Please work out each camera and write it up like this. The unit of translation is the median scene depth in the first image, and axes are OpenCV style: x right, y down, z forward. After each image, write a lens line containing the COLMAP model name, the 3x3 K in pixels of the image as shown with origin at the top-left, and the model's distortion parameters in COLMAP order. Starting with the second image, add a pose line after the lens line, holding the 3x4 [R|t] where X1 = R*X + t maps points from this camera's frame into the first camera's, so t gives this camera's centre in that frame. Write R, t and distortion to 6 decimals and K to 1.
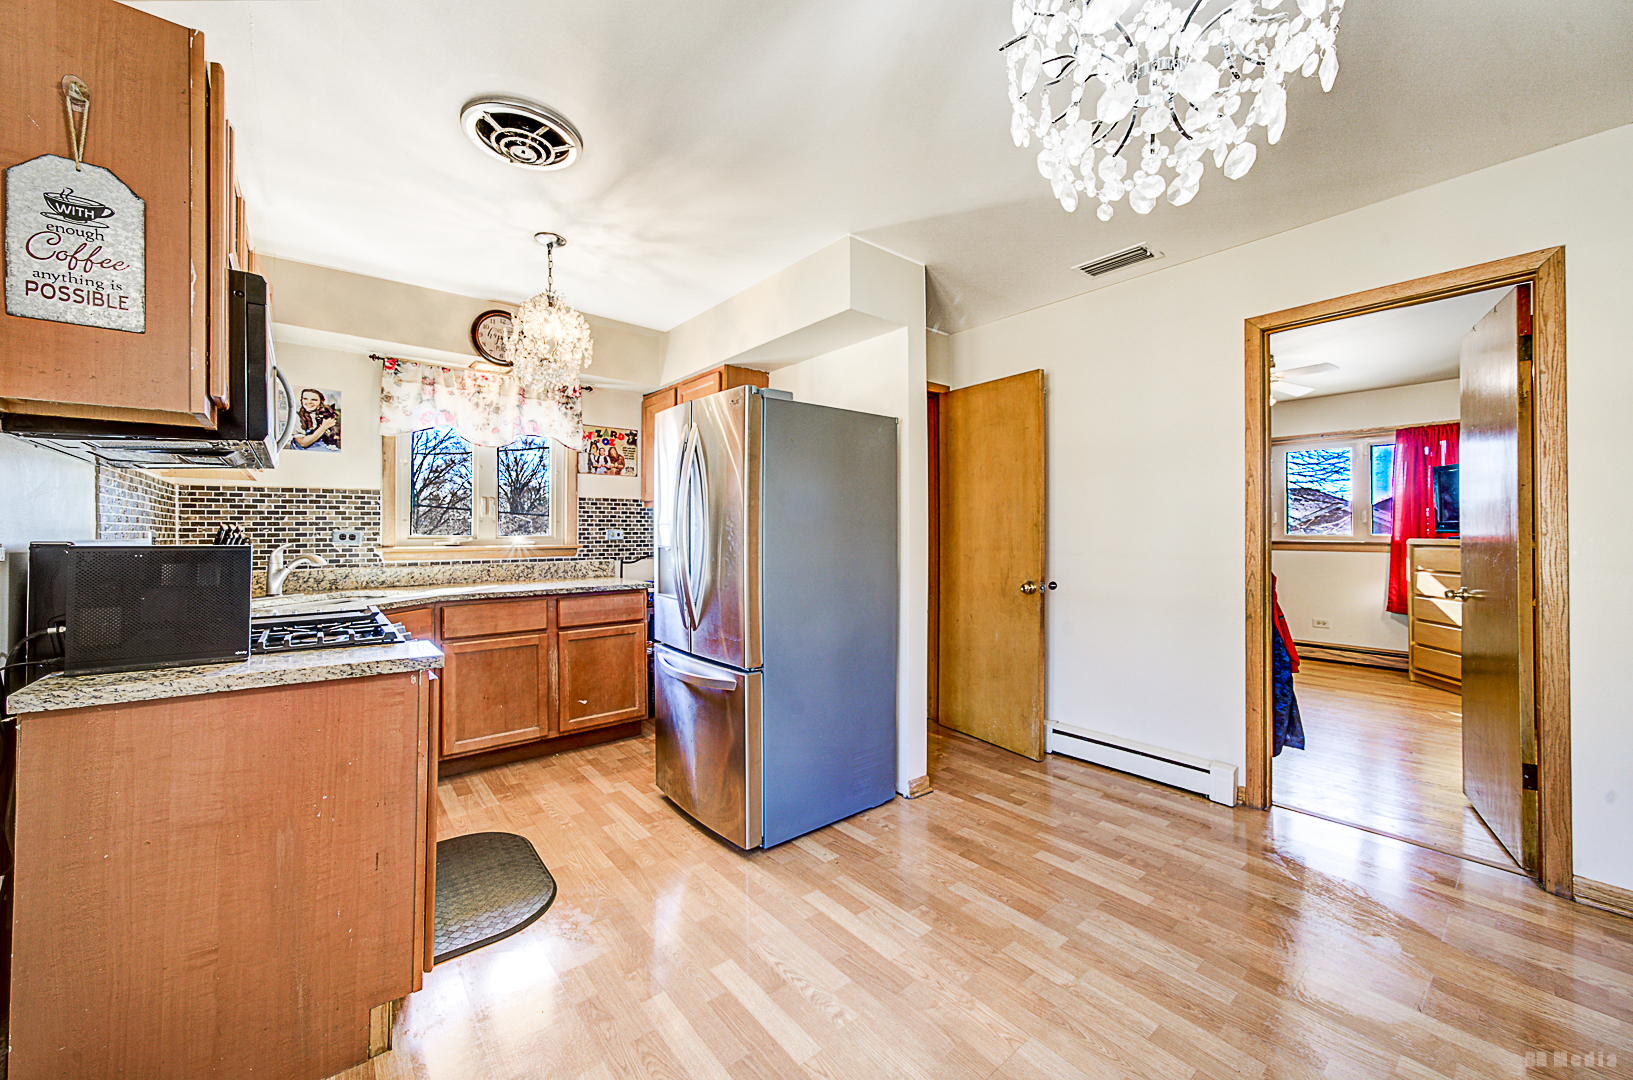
lens RADIAL K [[628.1, 0, 818.3], [0, 628.1, 534.7], [0, 0, 1]] dist [-0.000493, -0.000011]
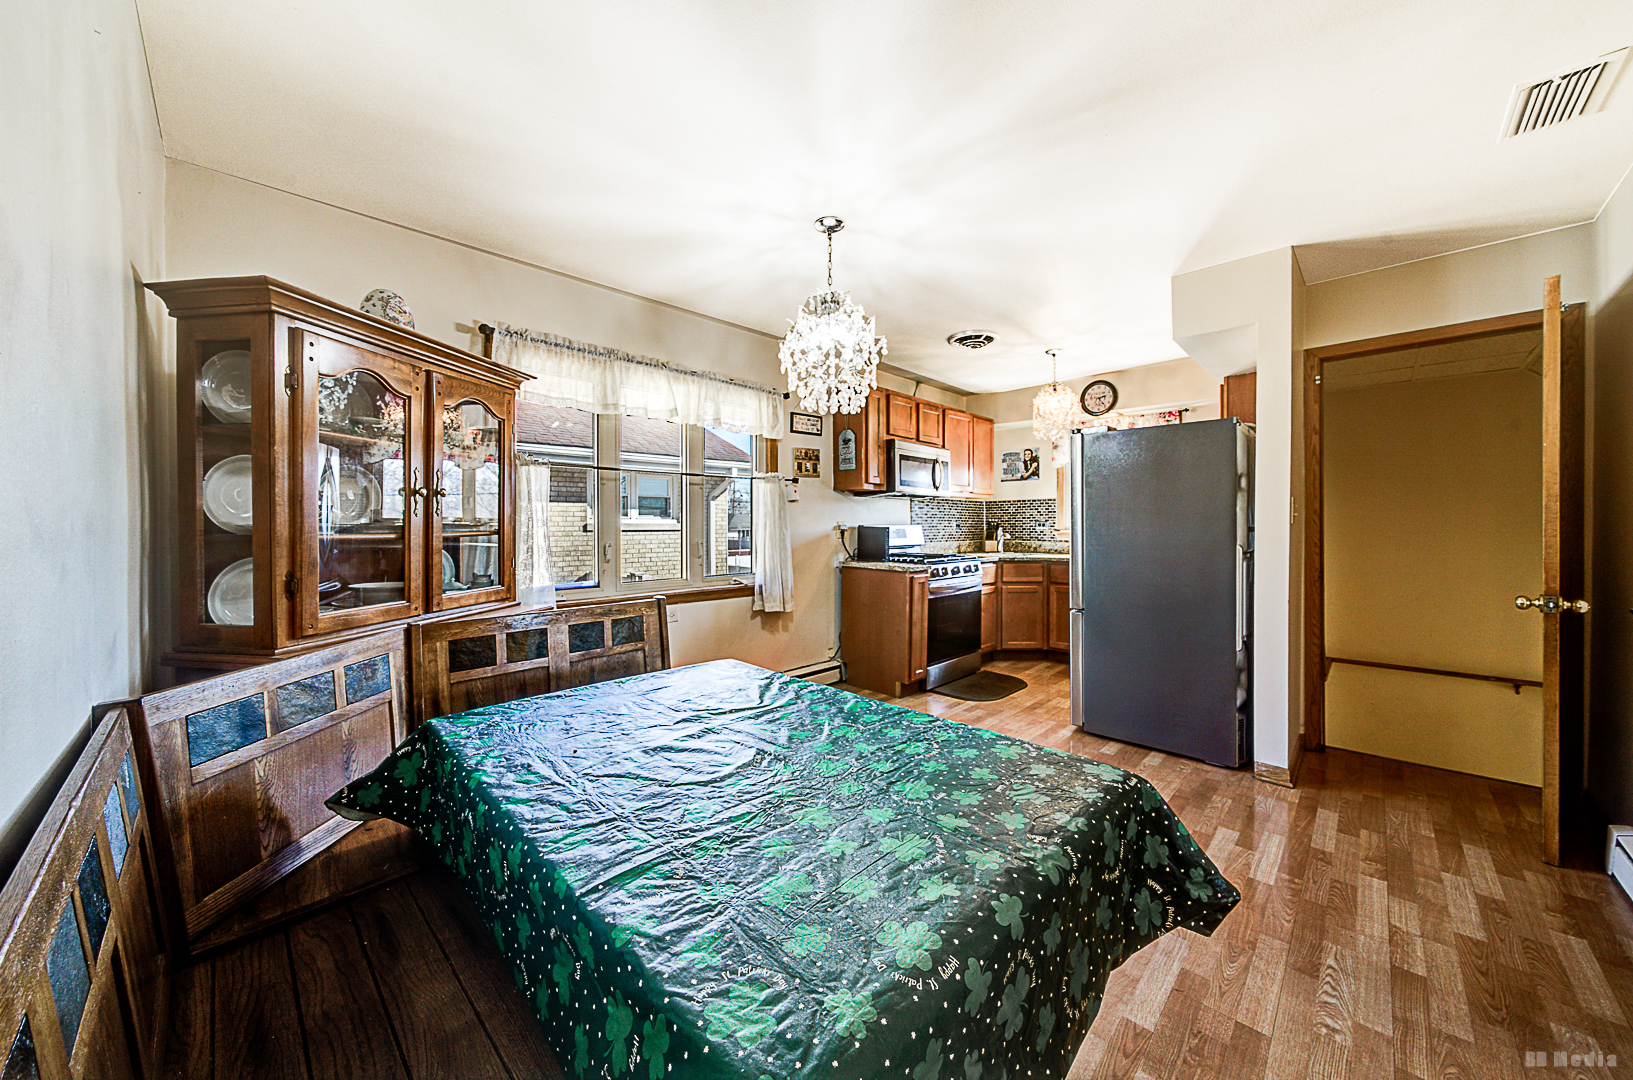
lens RADIAL K [[567.4, 0, 818.3], [0, 567.4, 528.7], [0, 0, 1]] dist [-0.000350, -0.000014]
pose [[0.102402, 0.009275, -0.994700, 0.933672], [0.000251, 0.999956, 0.009350, -0.000325], [0.994743, -0.001207, 0.102395, 0.178635]]
